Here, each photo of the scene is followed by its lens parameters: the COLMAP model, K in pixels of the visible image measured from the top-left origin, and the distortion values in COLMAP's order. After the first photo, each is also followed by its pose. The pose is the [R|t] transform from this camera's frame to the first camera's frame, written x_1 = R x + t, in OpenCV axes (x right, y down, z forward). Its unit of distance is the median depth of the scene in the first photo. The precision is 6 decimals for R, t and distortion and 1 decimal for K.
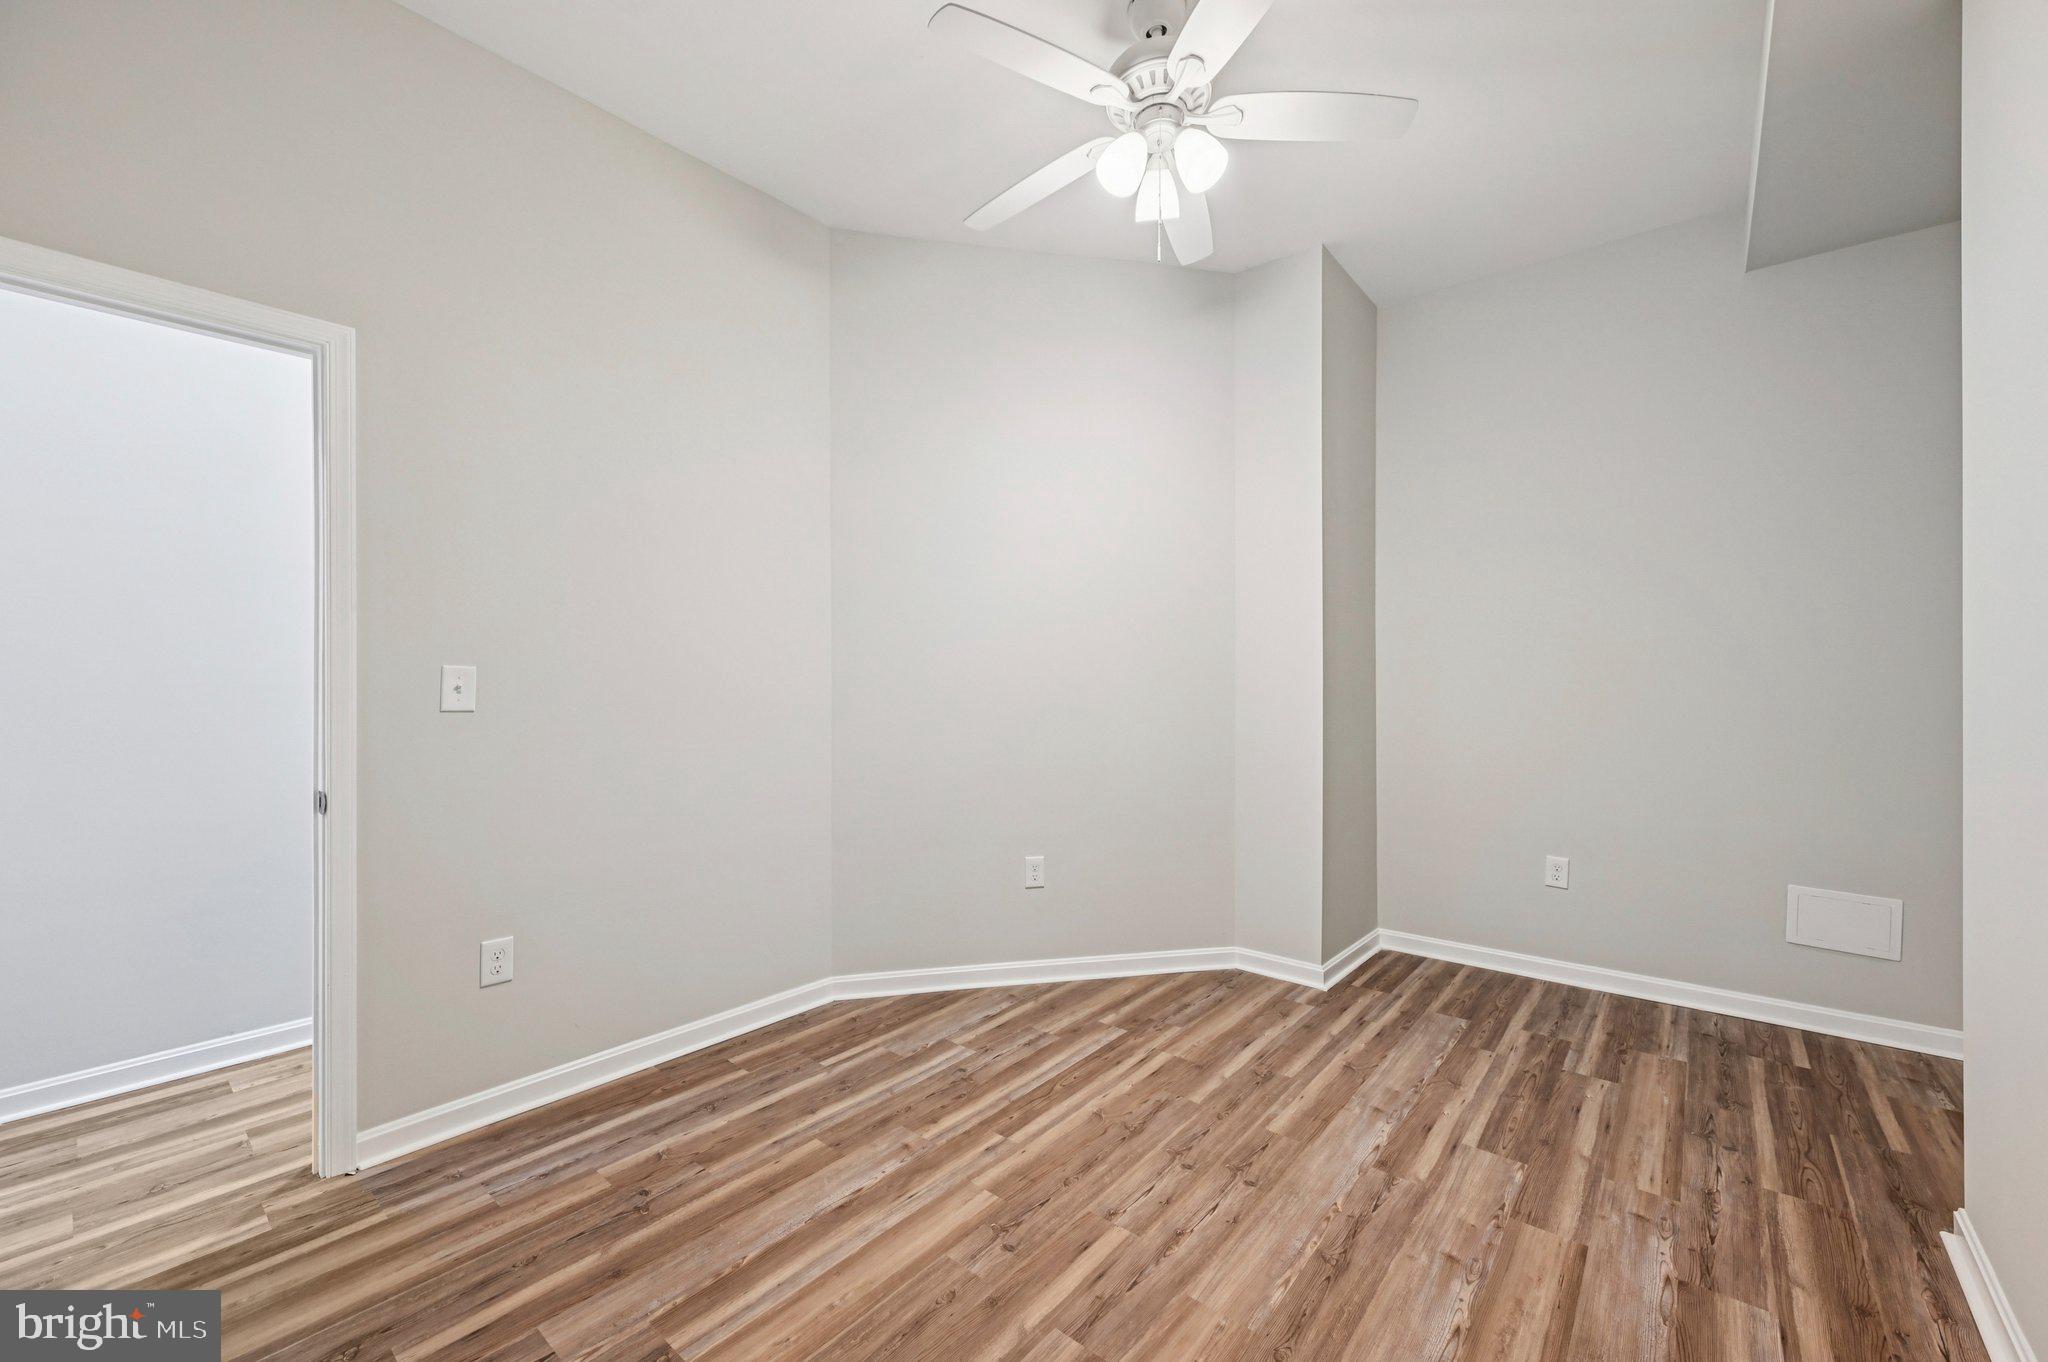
lens RADIAL K [[801.3, 0, 1035.8], [0, 801.3, 681.8], [0, 0, 1]] dist [-0.002394, 0.000011]
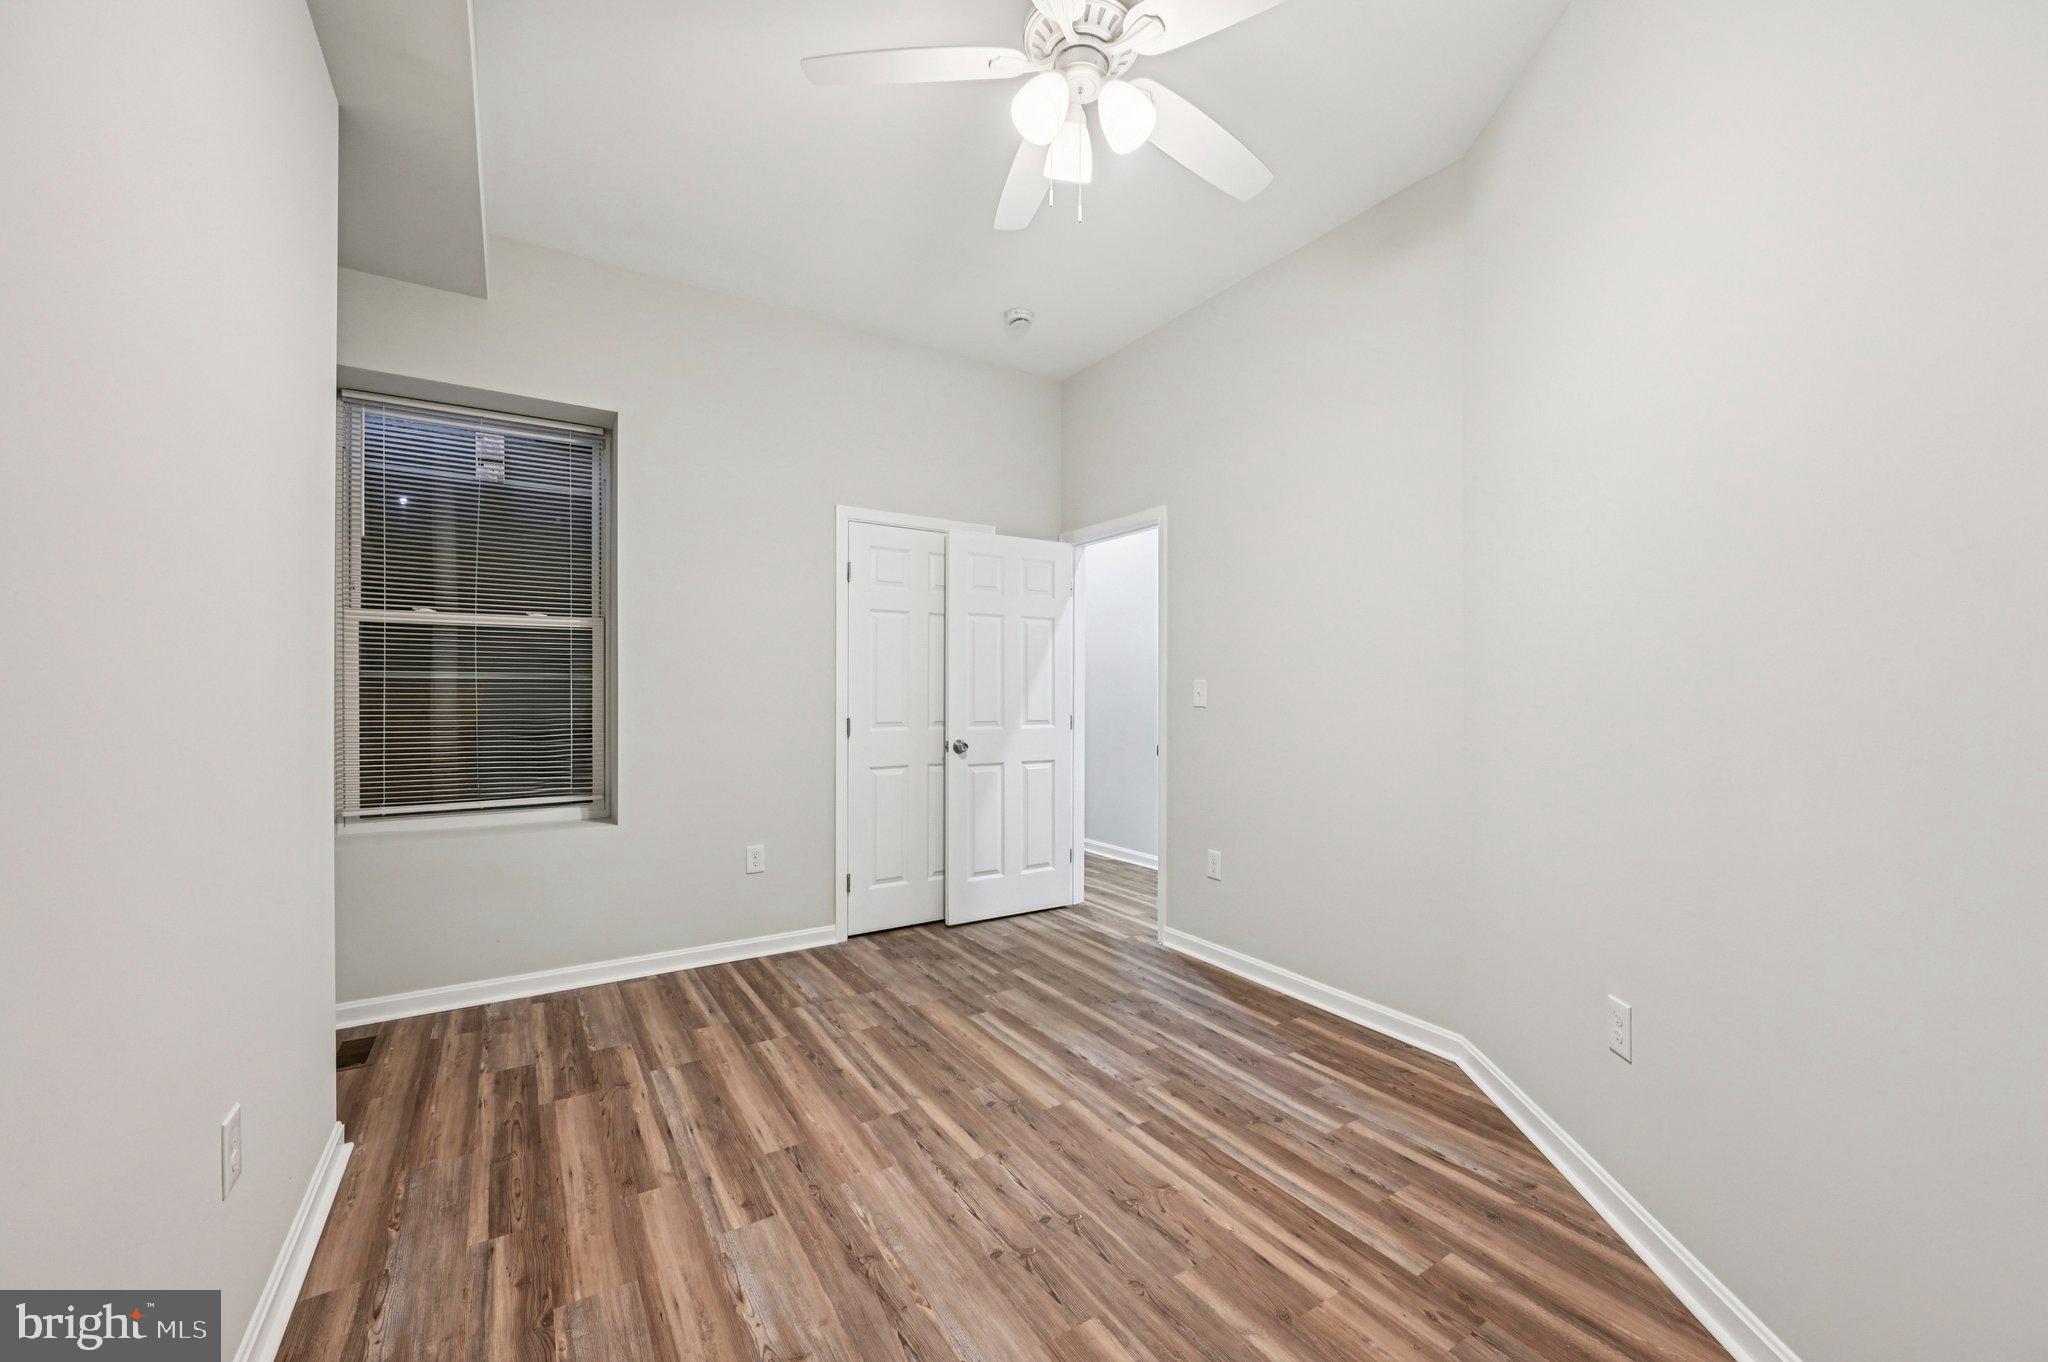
lens RADIAL K [[801.3, 0, 1035.2], [0, 801.3, 687.9], [0, 0, 1]] dist [-0.002394, 0.000011]
pose [[-0.292751, -0.002164, -0.956186, 1.067227], [-0.000739, 0.999998, -0.002037, 0.000982], [0.956188, 0.000110, -0.292752, 1.256530]]
